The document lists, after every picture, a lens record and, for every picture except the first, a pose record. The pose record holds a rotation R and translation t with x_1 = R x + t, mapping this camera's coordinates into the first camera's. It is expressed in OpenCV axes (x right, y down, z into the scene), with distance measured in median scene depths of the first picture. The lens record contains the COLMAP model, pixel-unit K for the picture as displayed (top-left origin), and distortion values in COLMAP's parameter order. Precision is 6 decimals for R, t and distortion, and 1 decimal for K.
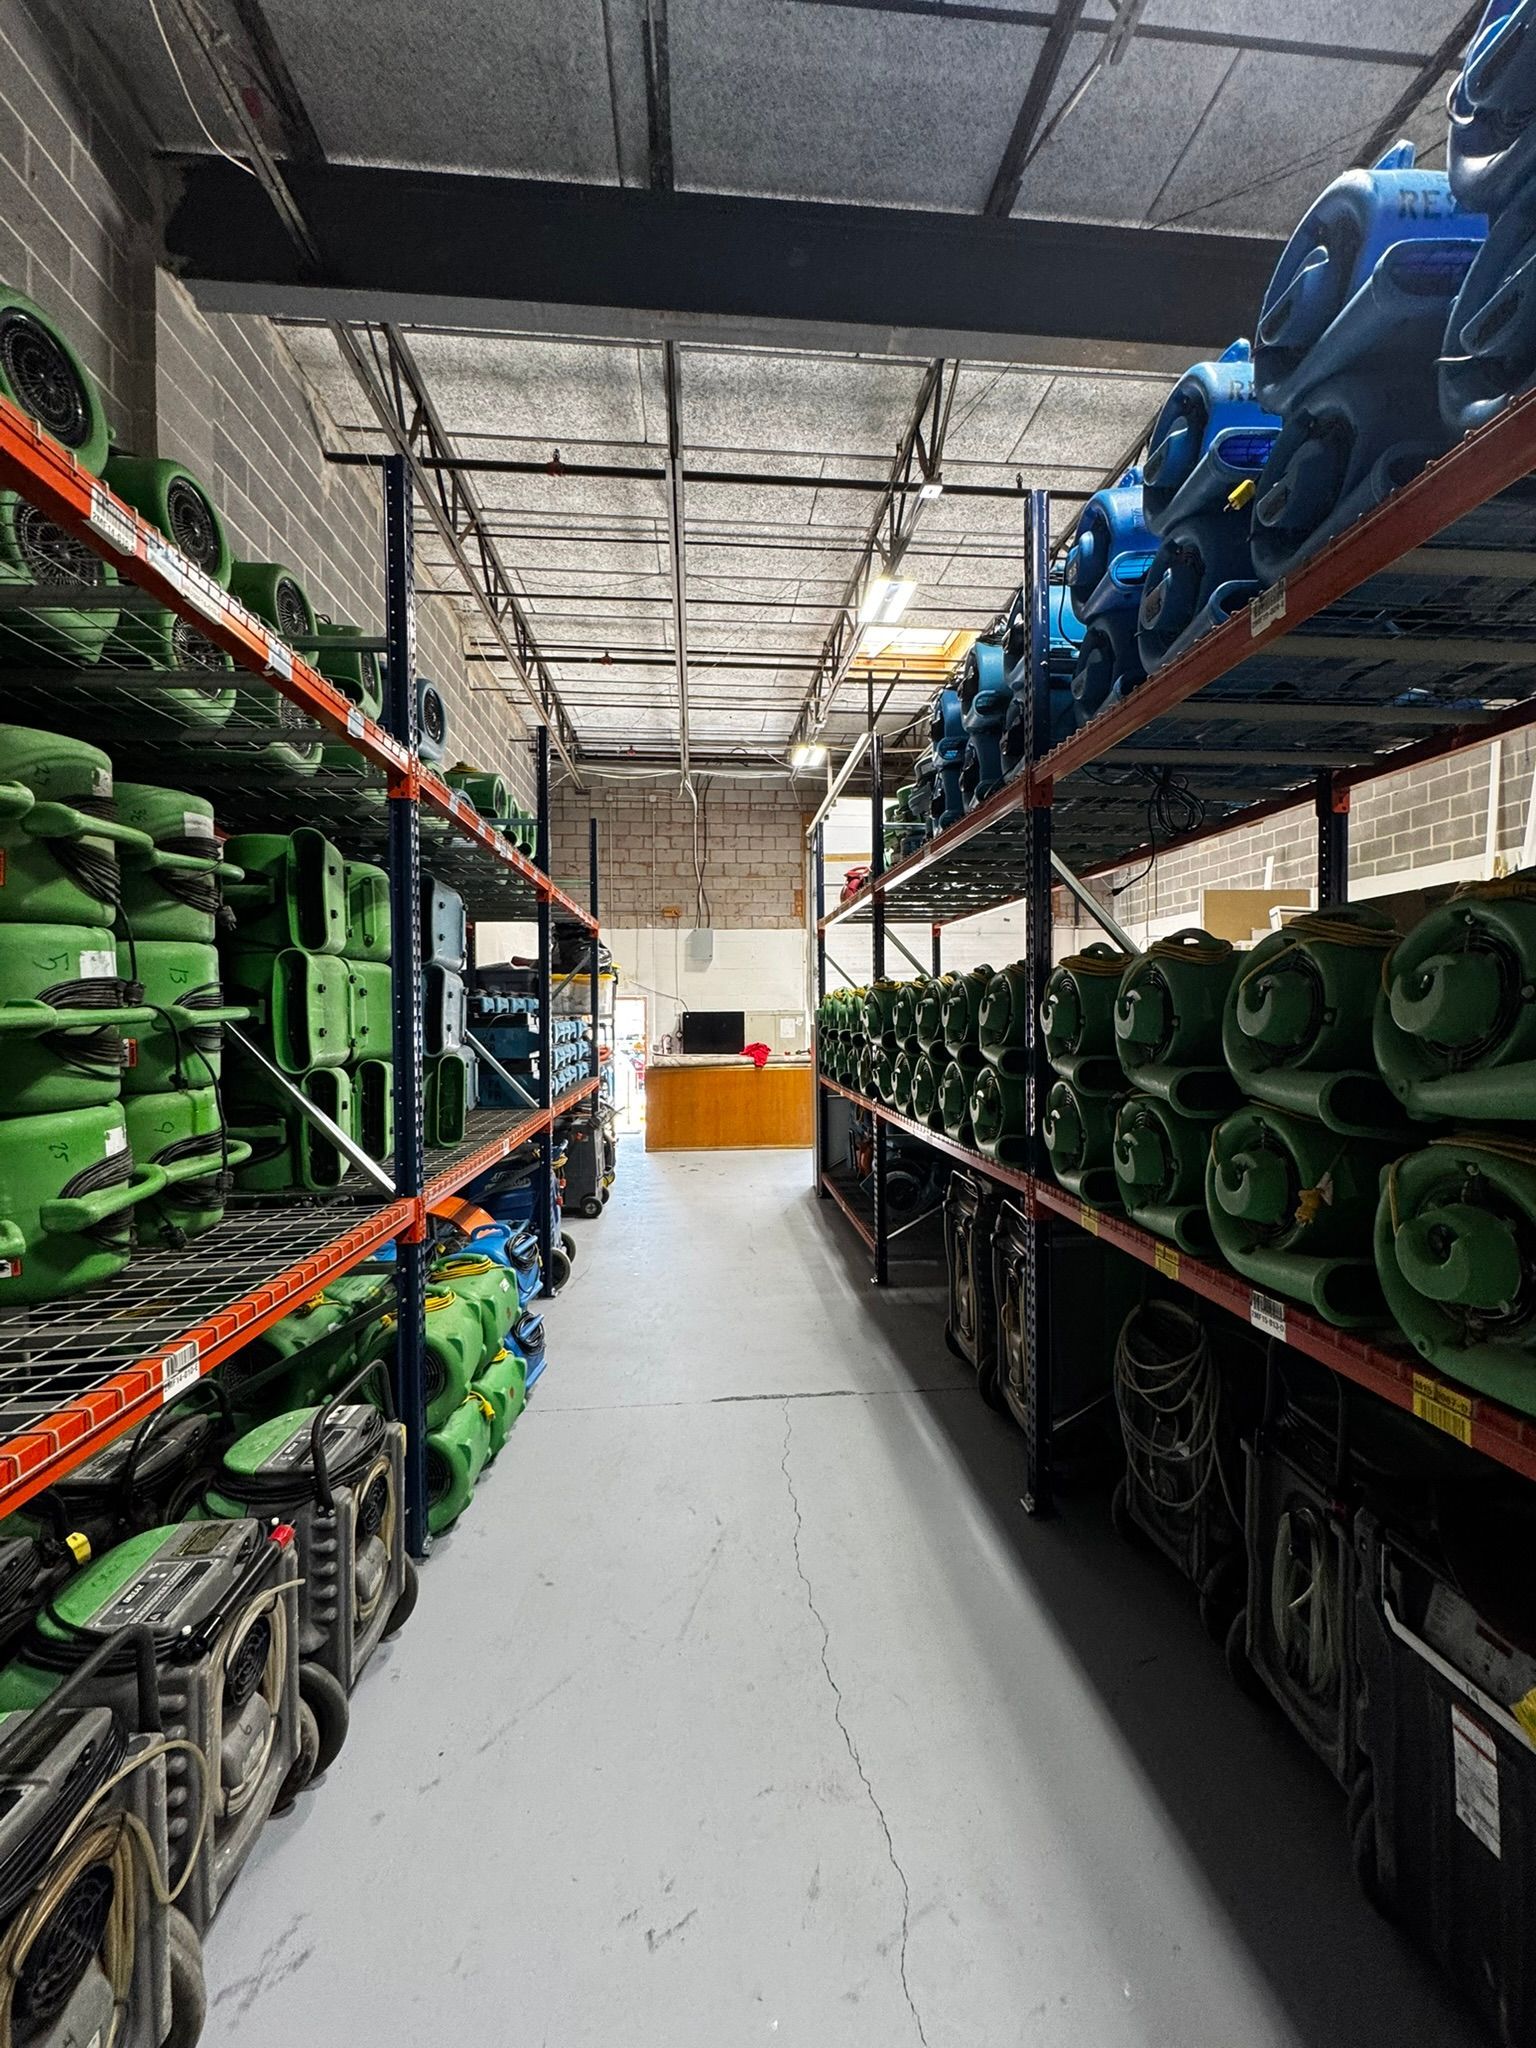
lens RADIAL K [[814.9, 0, 770.1], [0, 814.9, 1021.7], [0, 0, 1]] dist [-0.003575, 0.000487]
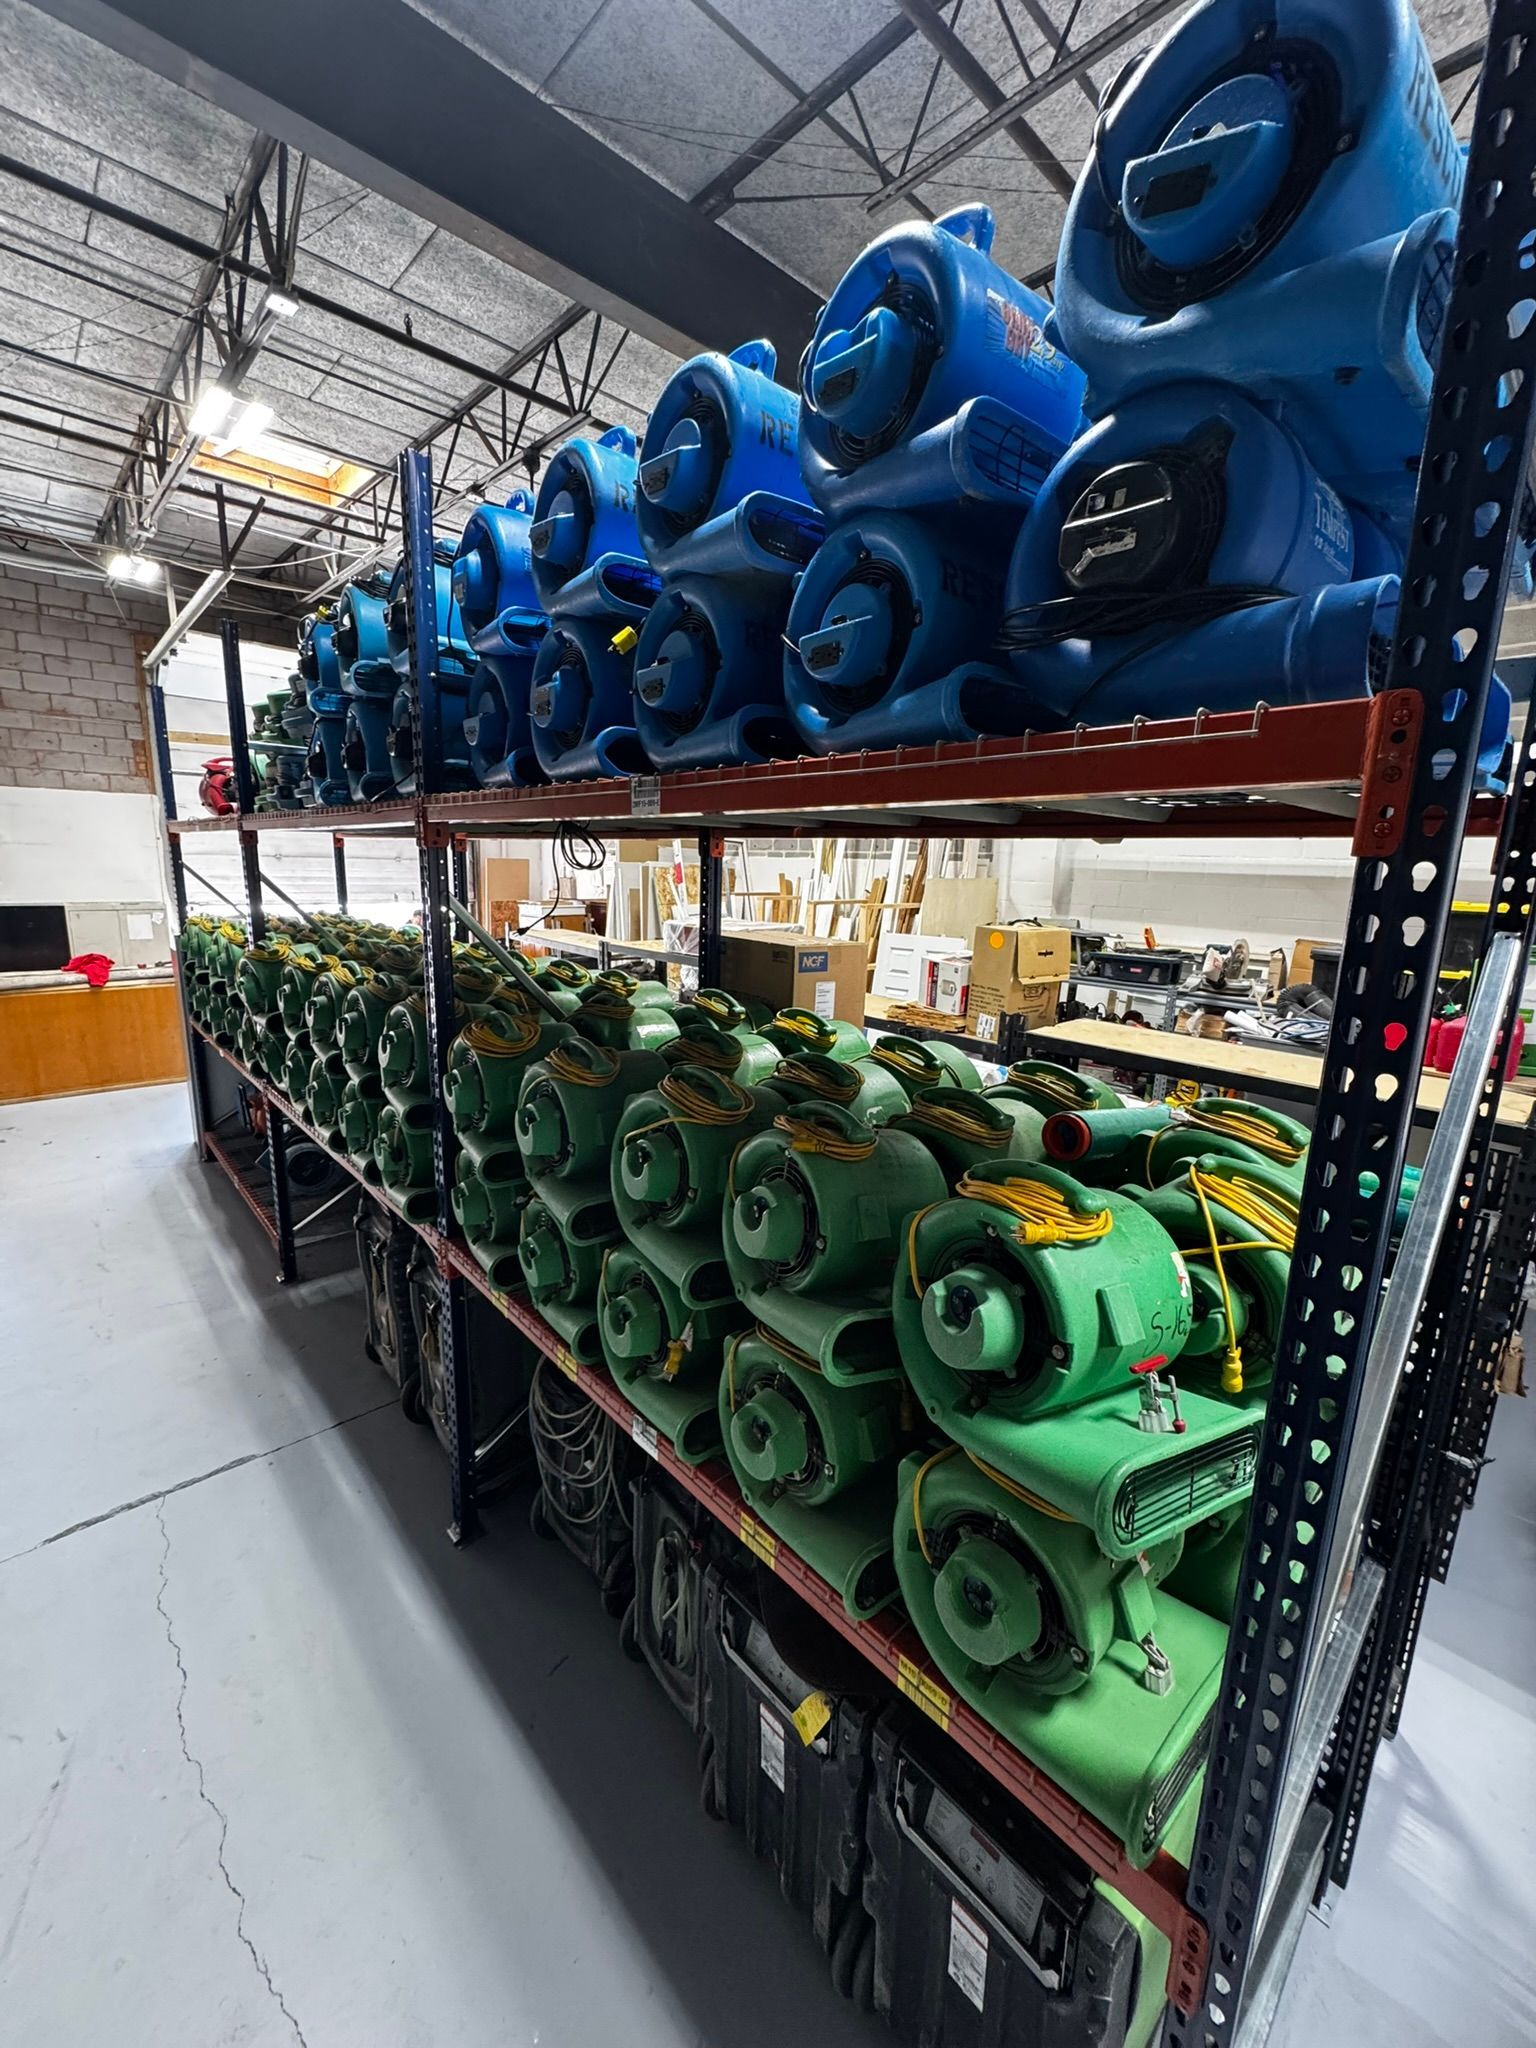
lens RADIAL K [[814.9, 0, 770.1], [0, 814.9, 1021.7], [0, 0, 1]] dist [-0.003575, 0.000487]
pose [[0.788351, -0.088133, 0.608881, 0.048207], [-0.028338, 0.983434, 0.179038, -0.188291], [-0.614573, -0.158399, 0.772793, 0.046694]]
